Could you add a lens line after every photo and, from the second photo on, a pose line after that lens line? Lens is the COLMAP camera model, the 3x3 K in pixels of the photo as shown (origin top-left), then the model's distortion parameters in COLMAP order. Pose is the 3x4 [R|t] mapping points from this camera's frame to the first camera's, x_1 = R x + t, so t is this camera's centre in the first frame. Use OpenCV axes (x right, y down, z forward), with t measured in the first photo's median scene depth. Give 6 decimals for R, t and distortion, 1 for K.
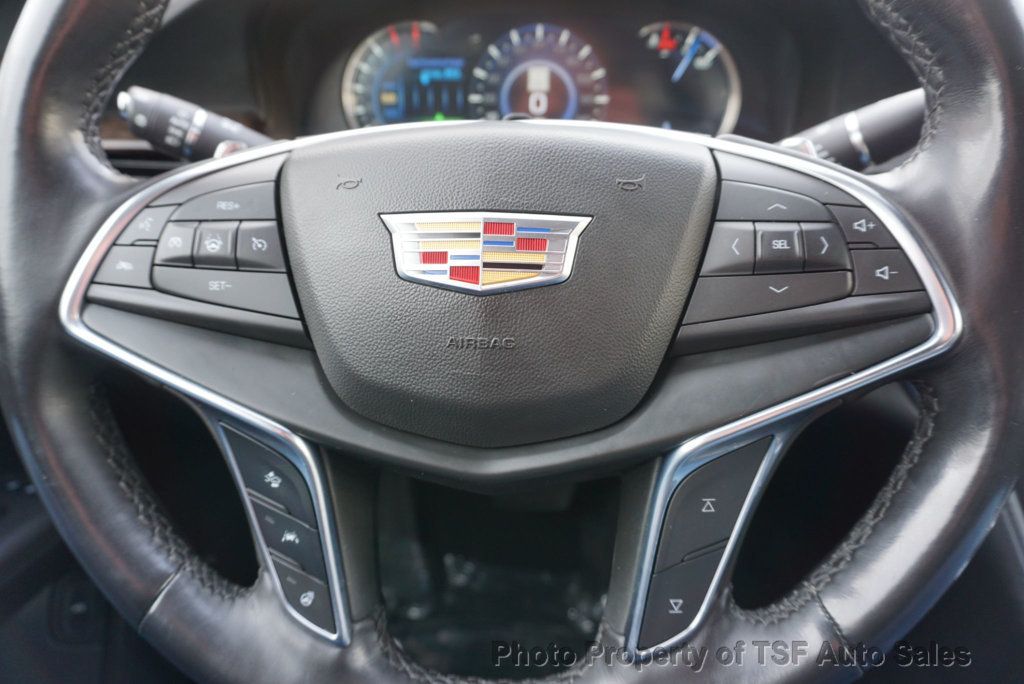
lens RADIAL K [[675.8, 0, 514.6], [0, 675.8, 337.4], [0, 0, 1]] dist [-0.071752, 0.006340]
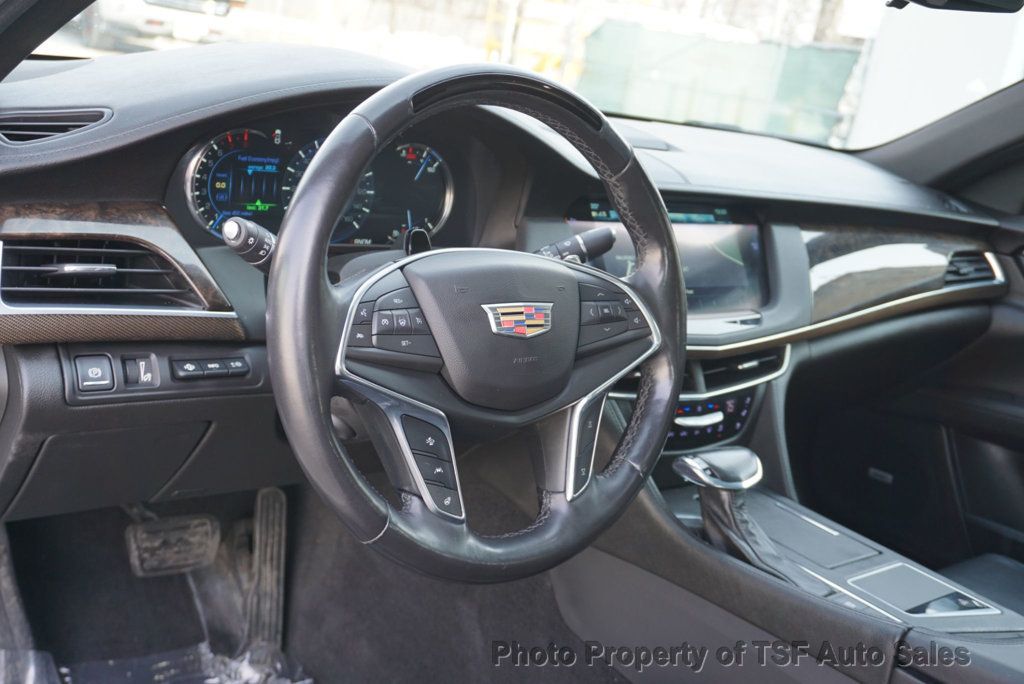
lens RADIAL K [[1111.0, 0, 509.1], [0, 1111.0, 341.0], [0, 0, 1]] dist [-0.000174, 0.000000]
pose [[0.710769, -0.060032, 0.700859, -2.433722], [0.098294, 0.995052, -0.014453, -0.006869], [-0.696524, 0.079163, 0.713153, -1.474569]]
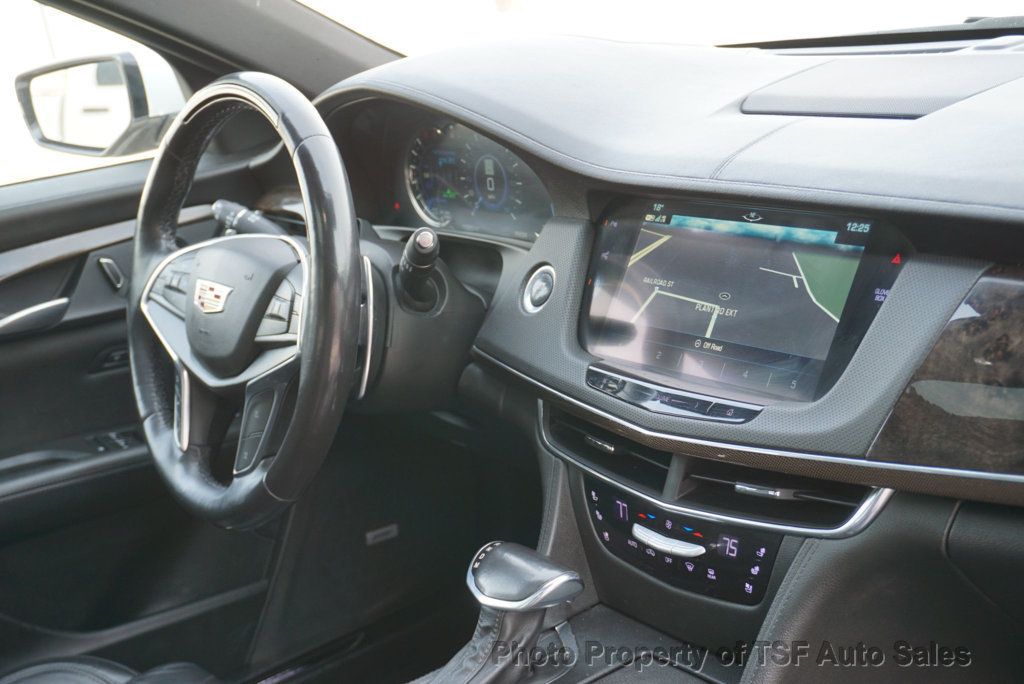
lens RADIAL K [[1453.3, 0, 513.1], [0, 1453.3, 347.4], [0, 0, 1]] dist [0.032890, 0.000000]
pose [[0.655807, 0.130165, -0.743623, 4.455714], [-0.151842, 0.987636, 0.038966, -0.298174], [0.739501, 0.087359, 0.667463, -1.700706]]
